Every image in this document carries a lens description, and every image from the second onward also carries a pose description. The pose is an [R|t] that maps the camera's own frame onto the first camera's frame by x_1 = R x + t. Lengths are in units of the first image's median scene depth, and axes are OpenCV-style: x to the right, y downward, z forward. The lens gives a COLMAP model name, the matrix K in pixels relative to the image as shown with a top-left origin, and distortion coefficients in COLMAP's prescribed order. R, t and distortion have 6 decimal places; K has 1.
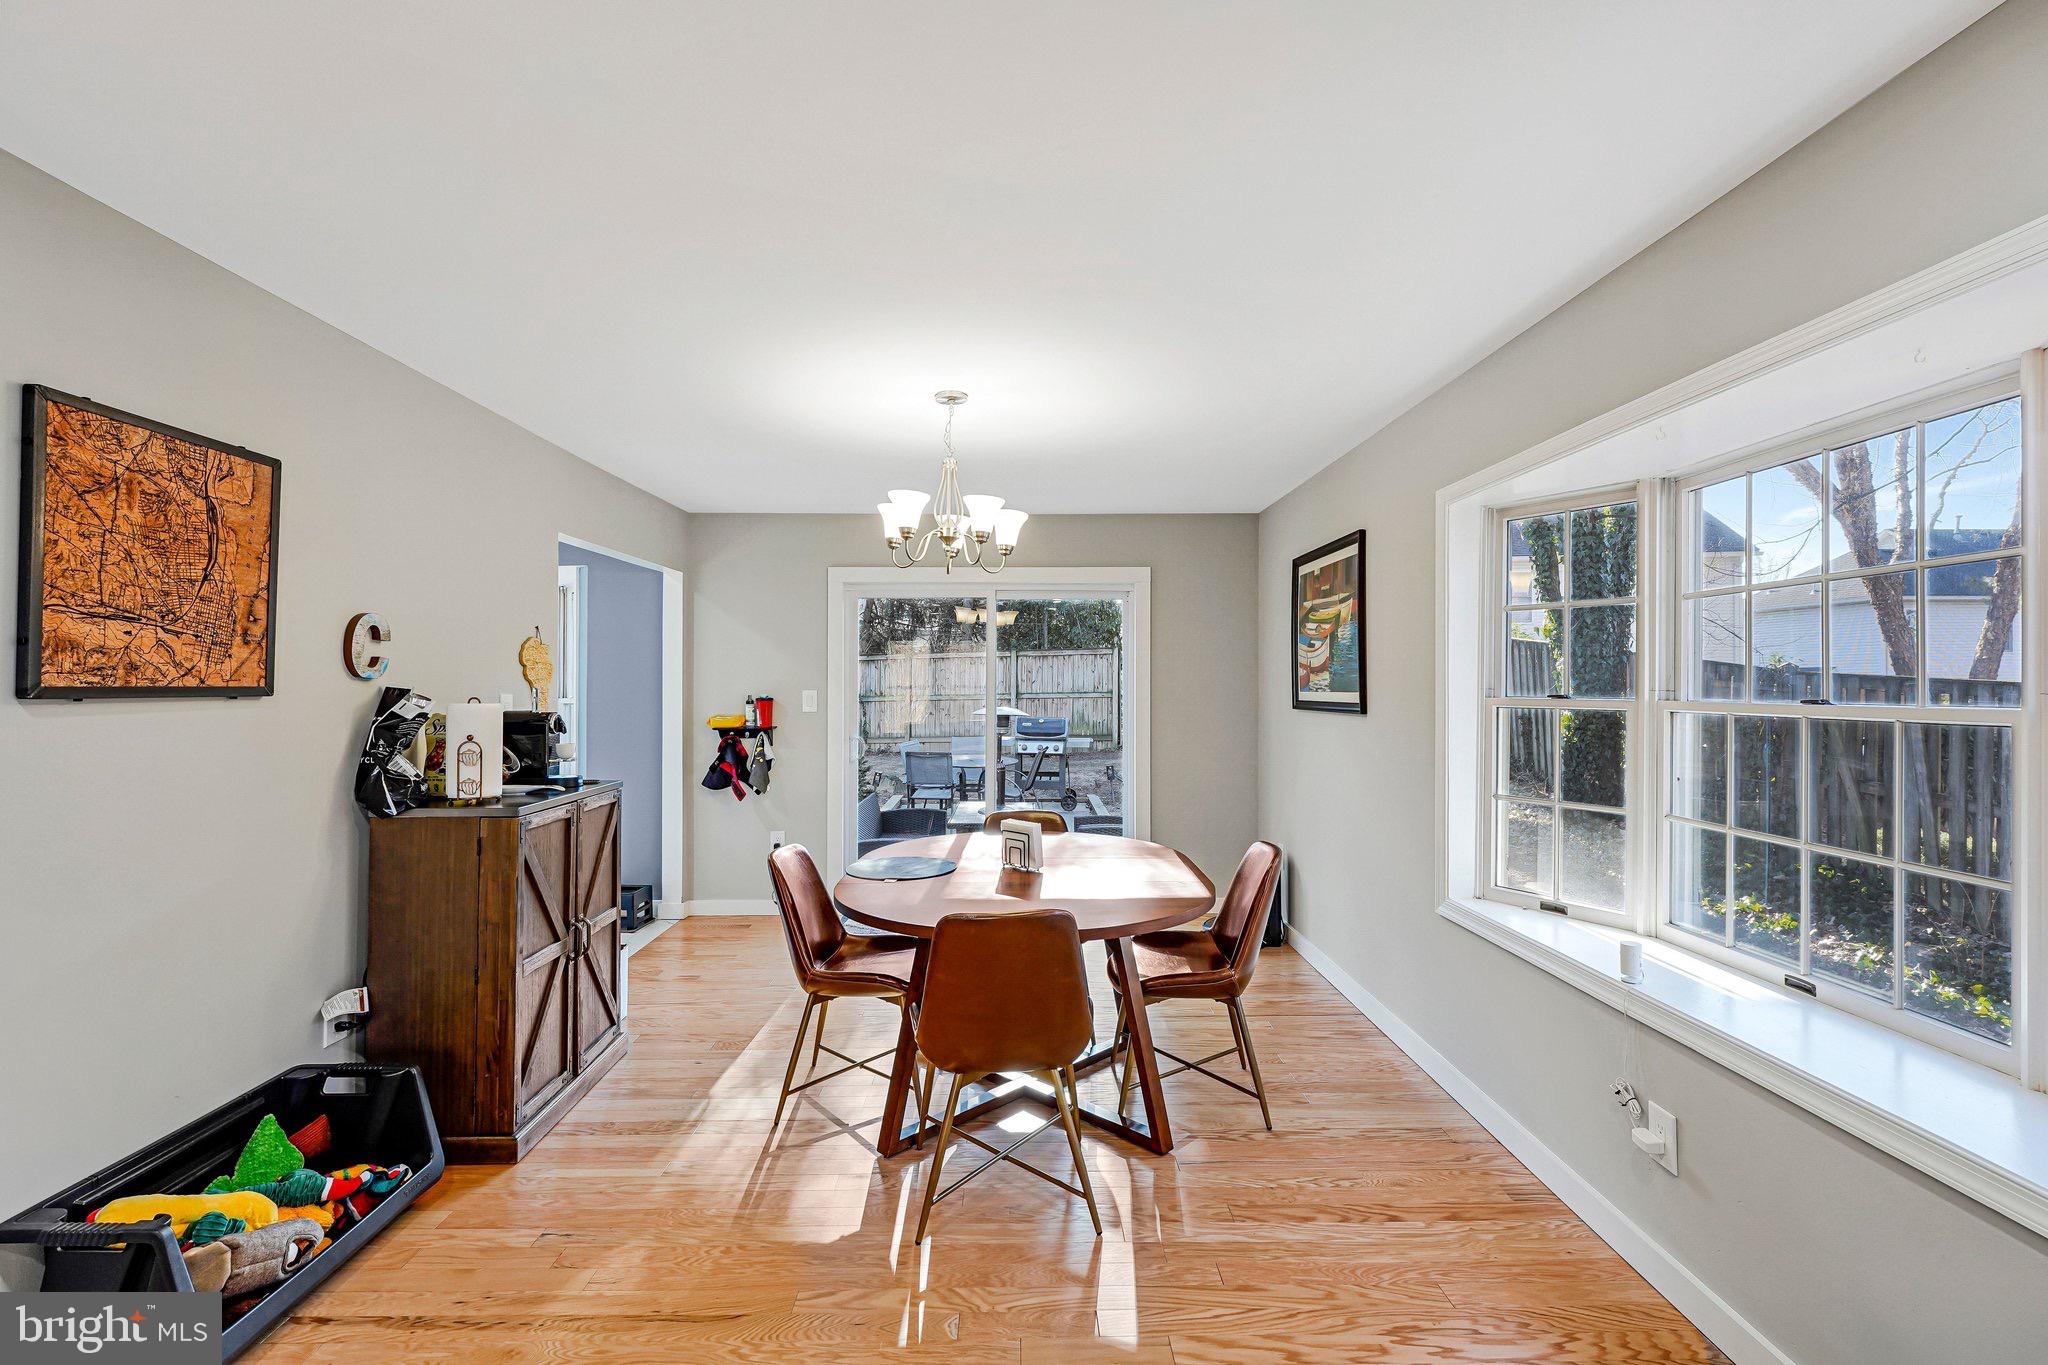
lens RADIAL K [[825.4, 0, 1024.0], [0, 825.4, 682.5], [0, 0, 1]] dist [0.001270, 0.000065]
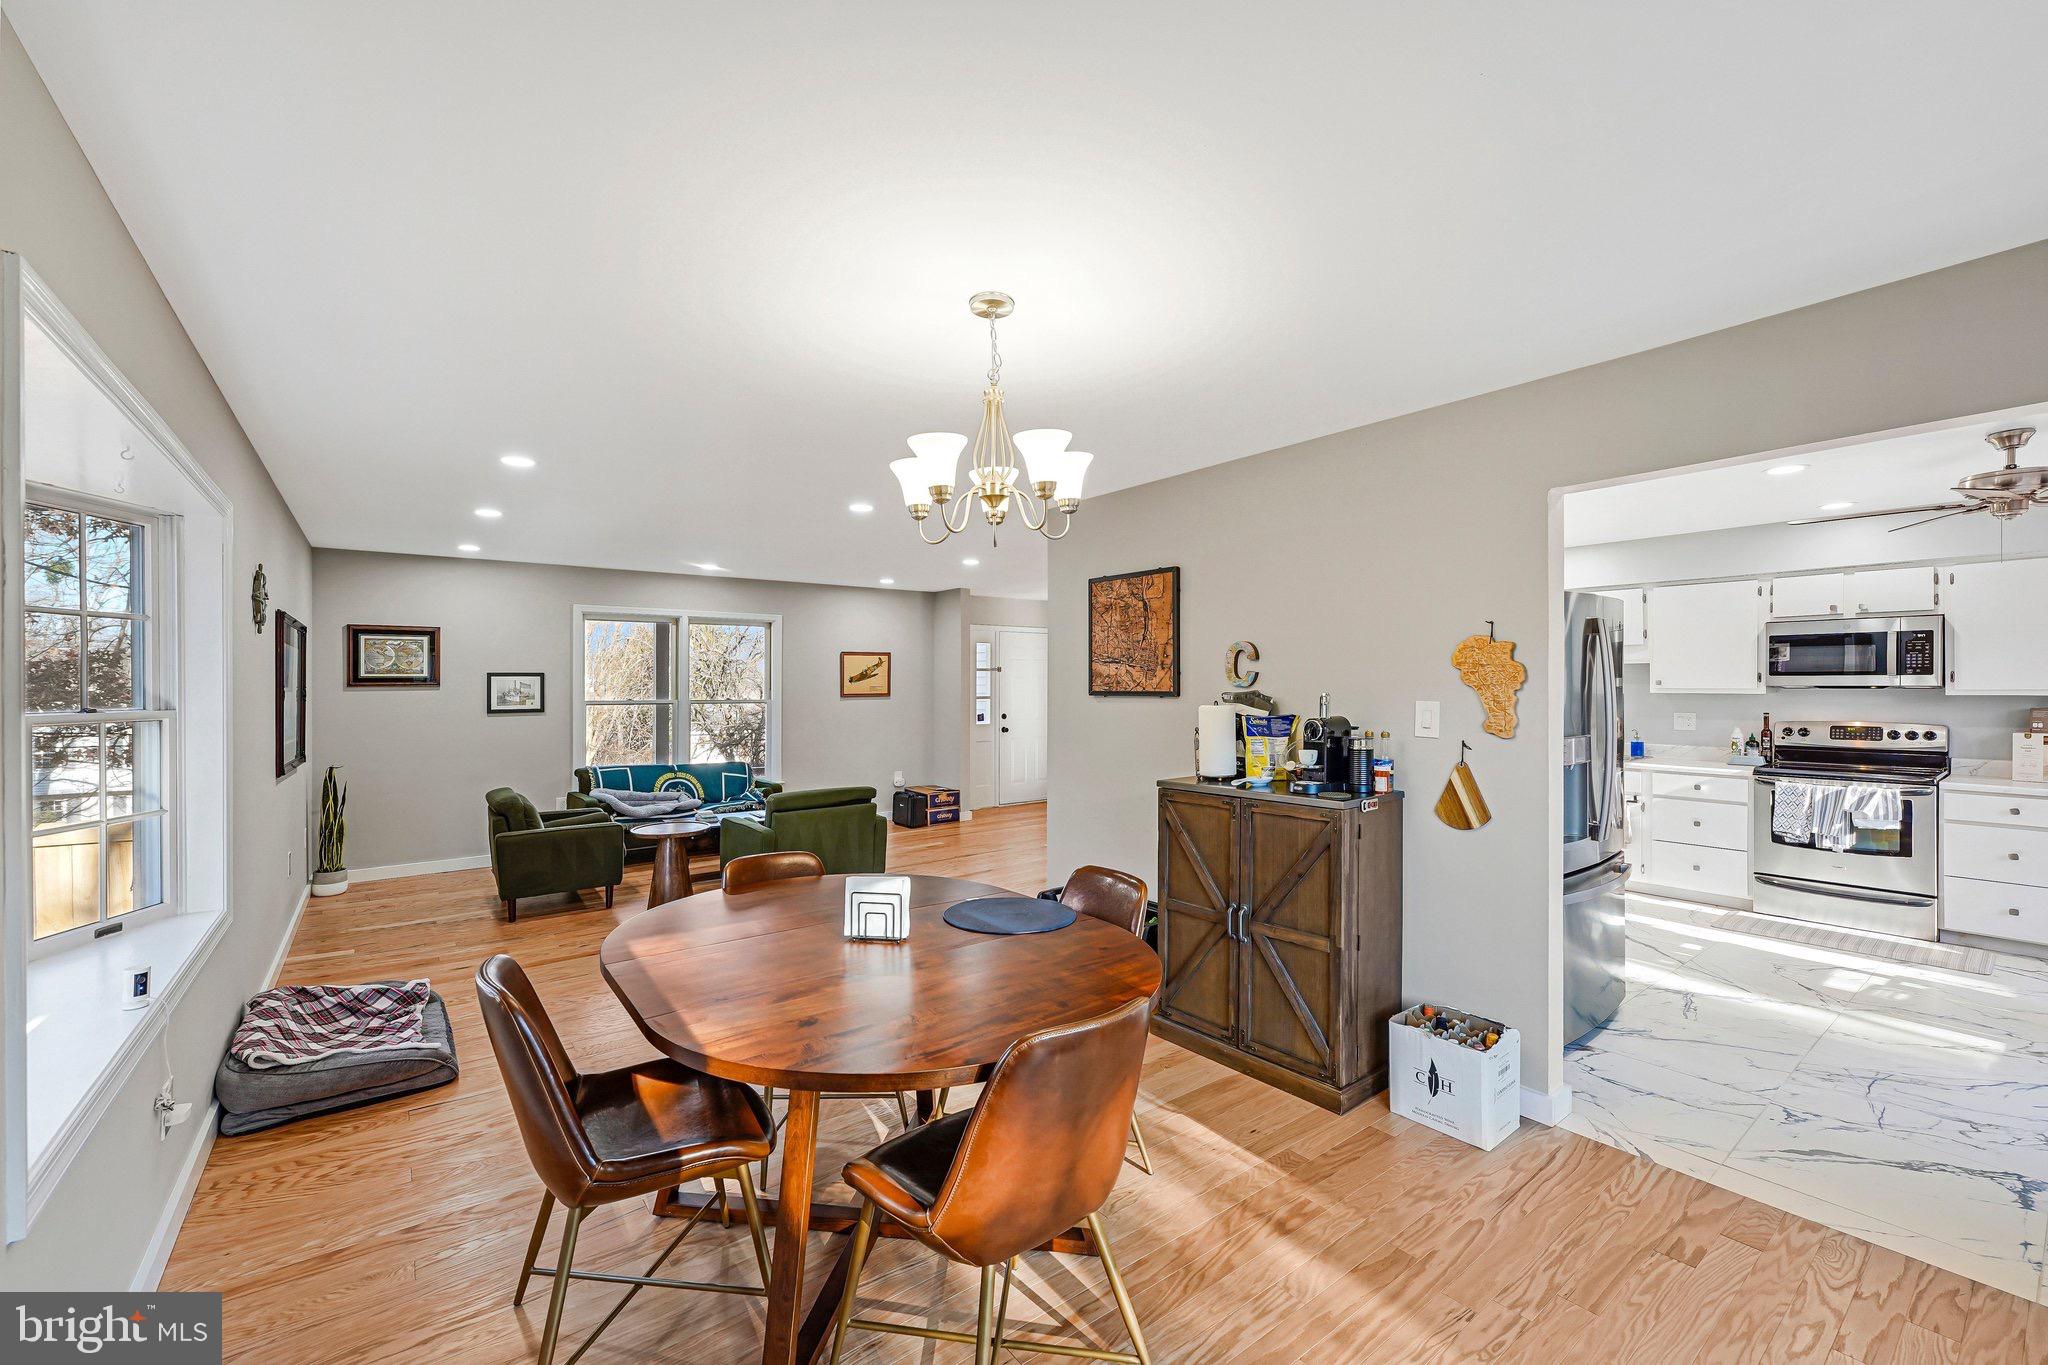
lens RADIAL K [[825.4, 0, 1024.0], [0, 825.4, 682.5], [0, 0, 1]] dist [0.001270, 0.000065]
pose [[-0.787327, -0.000760, -0.616535, 0.515066], [0.001496, 0.999994, -0.003143, -0.010752], [0.616533, -0.003397, -0.787322, 2.409772]]
